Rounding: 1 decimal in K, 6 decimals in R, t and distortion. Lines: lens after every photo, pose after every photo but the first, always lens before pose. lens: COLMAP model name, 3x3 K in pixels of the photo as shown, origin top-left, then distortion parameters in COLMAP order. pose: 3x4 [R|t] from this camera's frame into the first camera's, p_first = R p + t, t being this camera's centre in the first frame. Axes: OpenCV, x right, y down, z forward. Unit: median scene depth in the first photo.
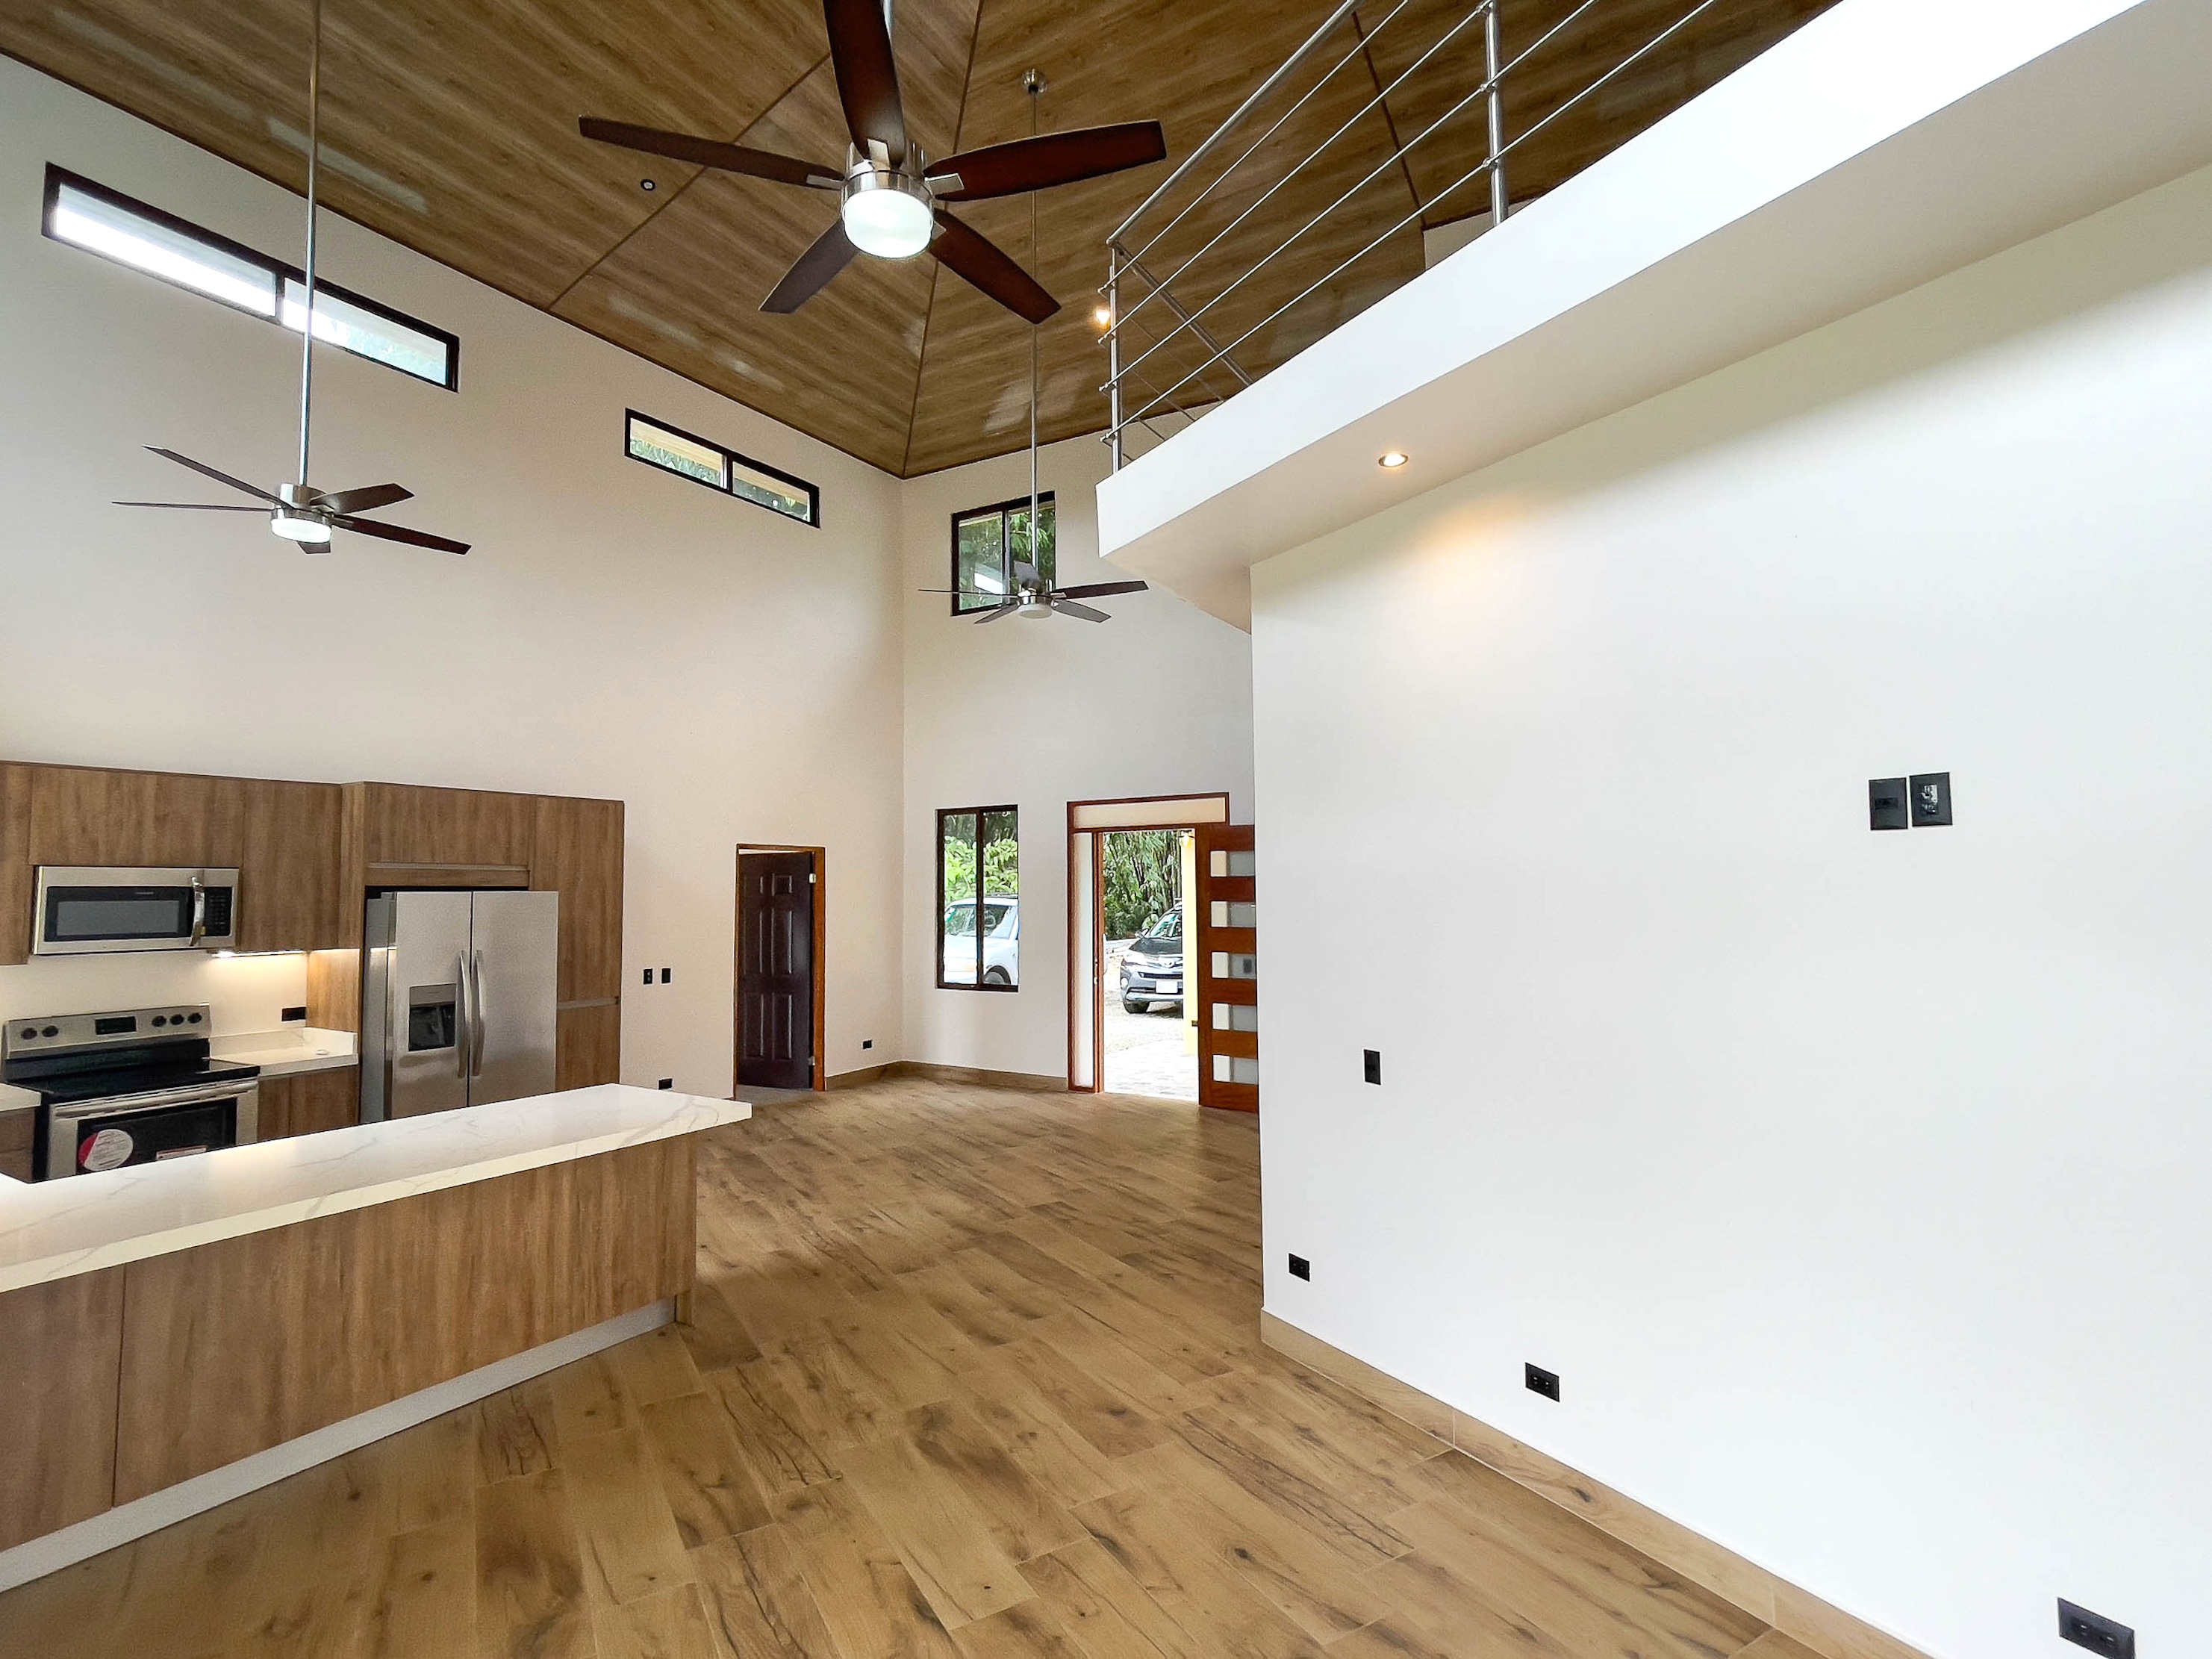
lens RADIAL K [[1098.1, 0, 1106.0], [0, 1098.1, 829.5], [0, 0, 1]] dist [-0.000597, -0.000063]
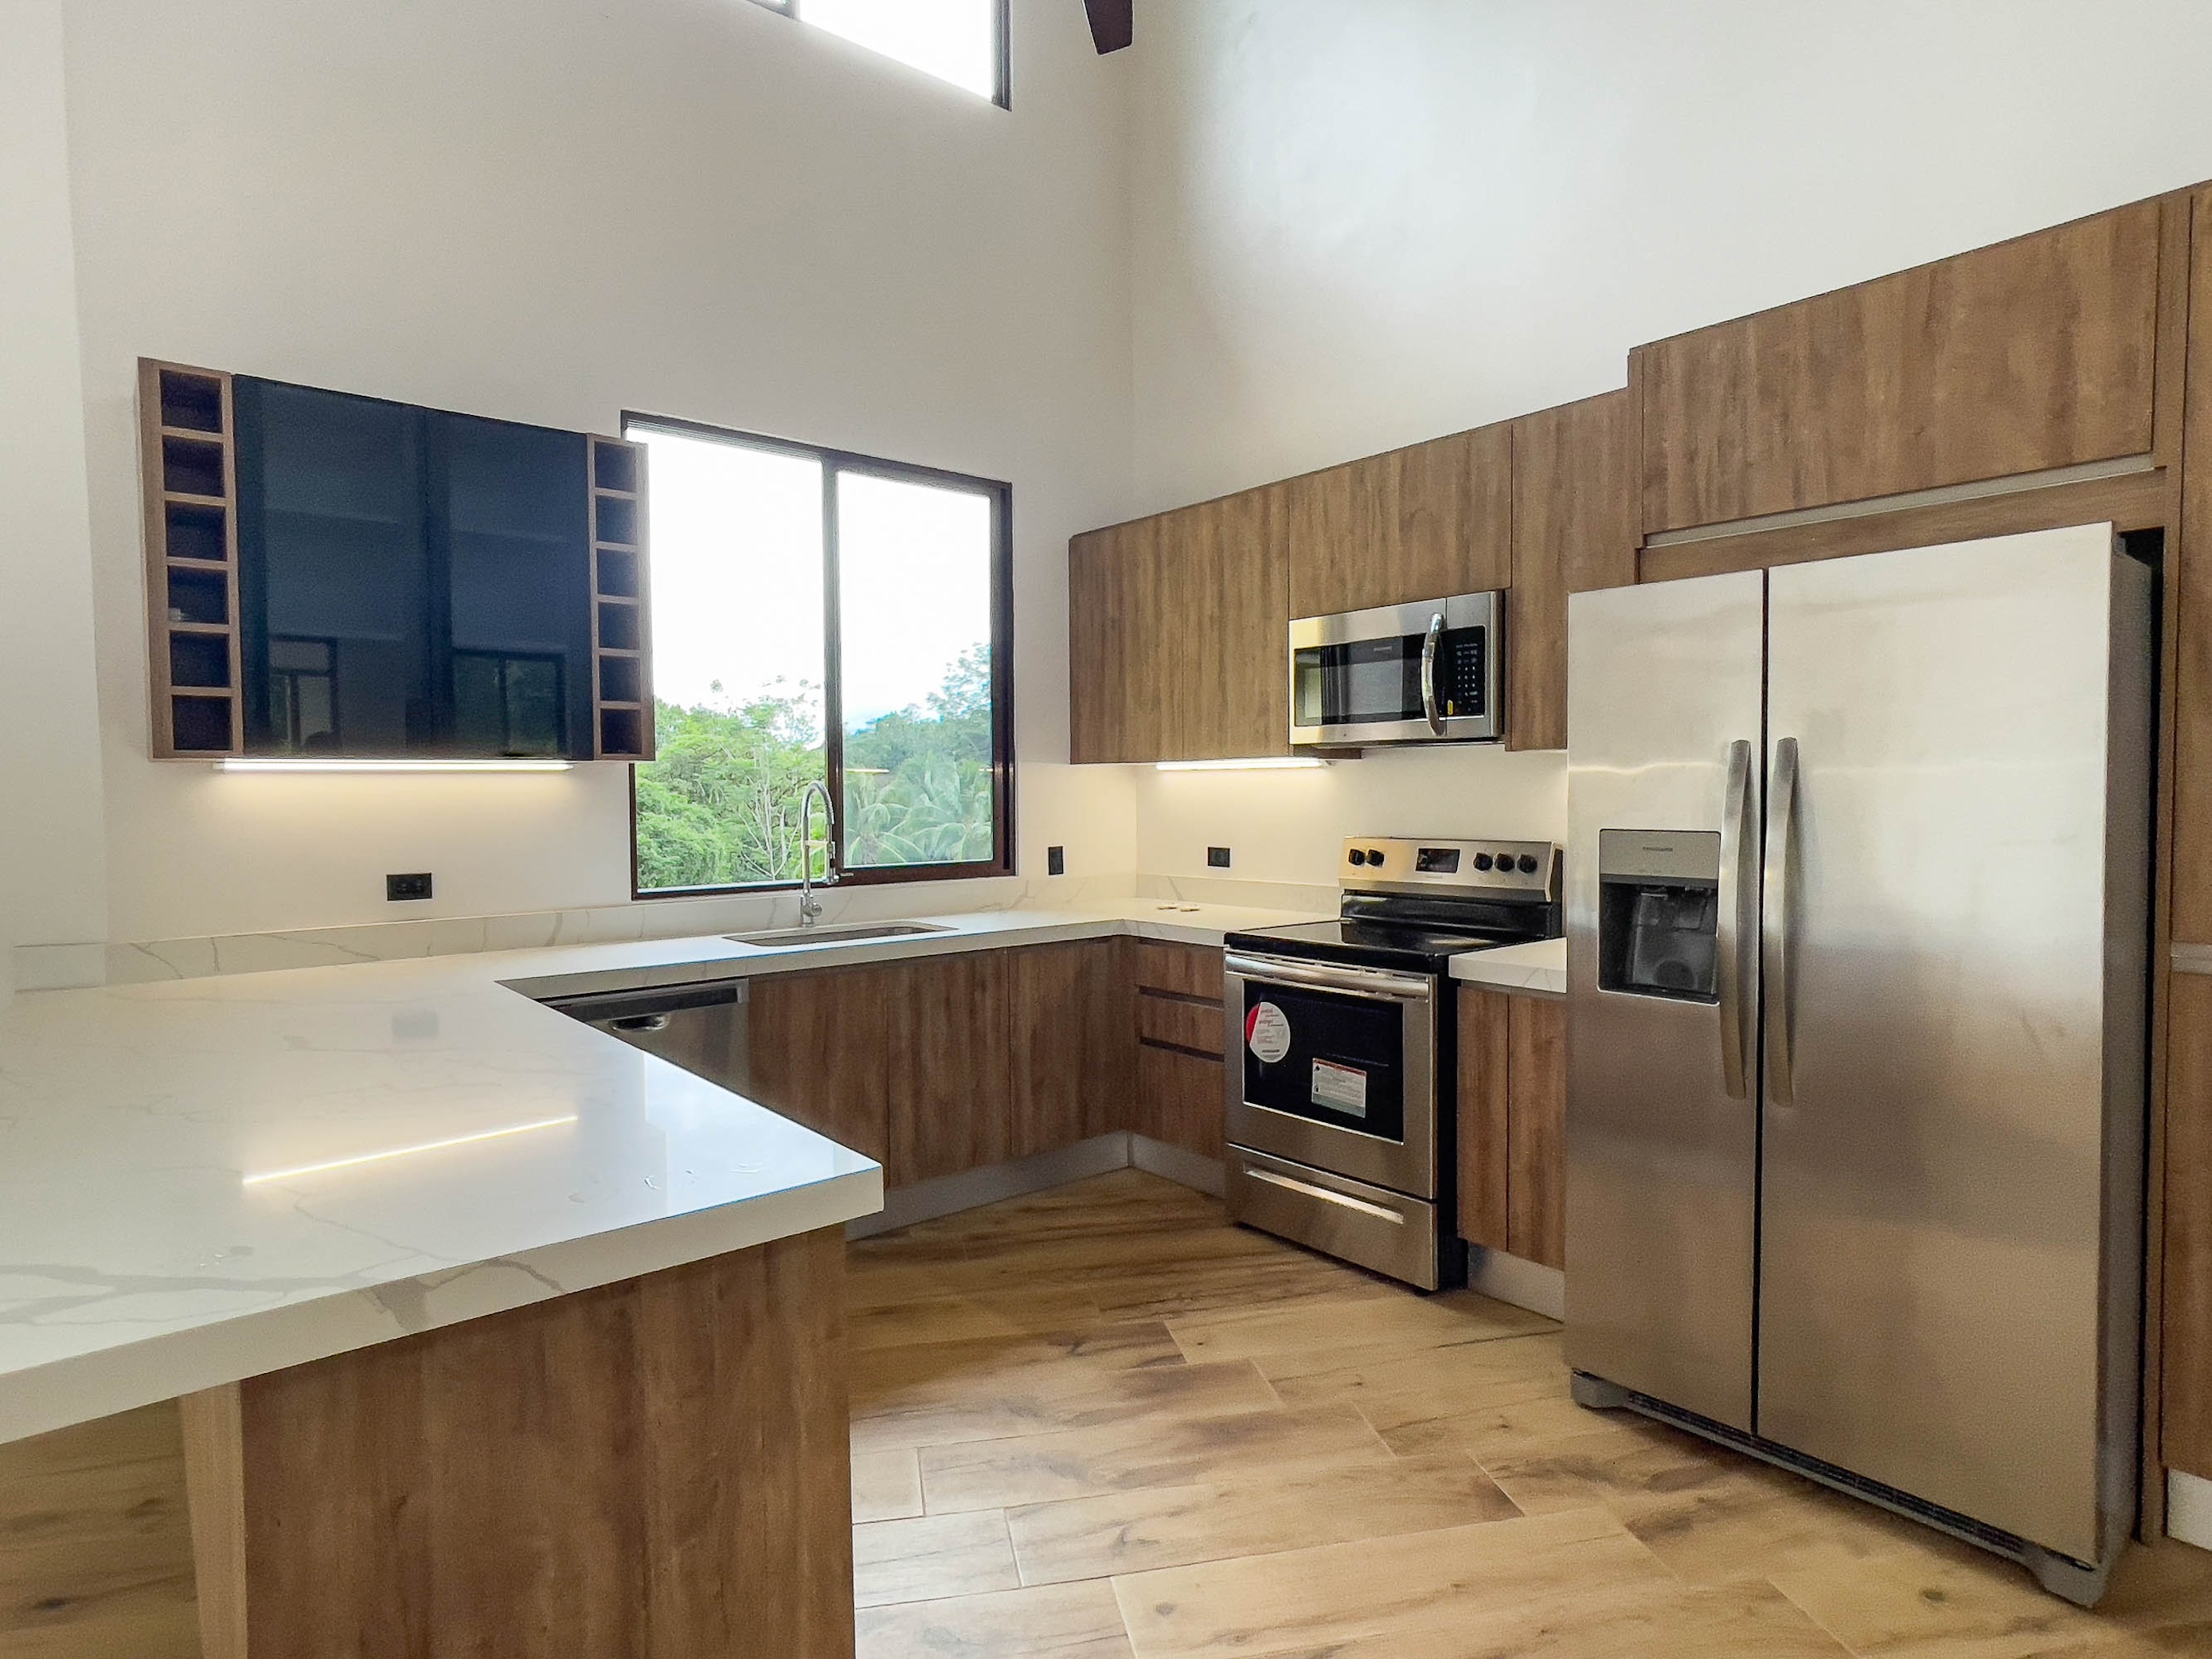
lens RADIAL K [[1187.1, 0, 1106.0], [0, 1187.1, 829.5], [0, 0, 1]] dist [0.001020, -0.000188]
pose [[-0.333511, 0.039975, -0.941898, -0.173921], [0.058301, 0.998063, 0.021715, 0.128968], [0.940942, -0.047672, -0.335195, 1.013675]]
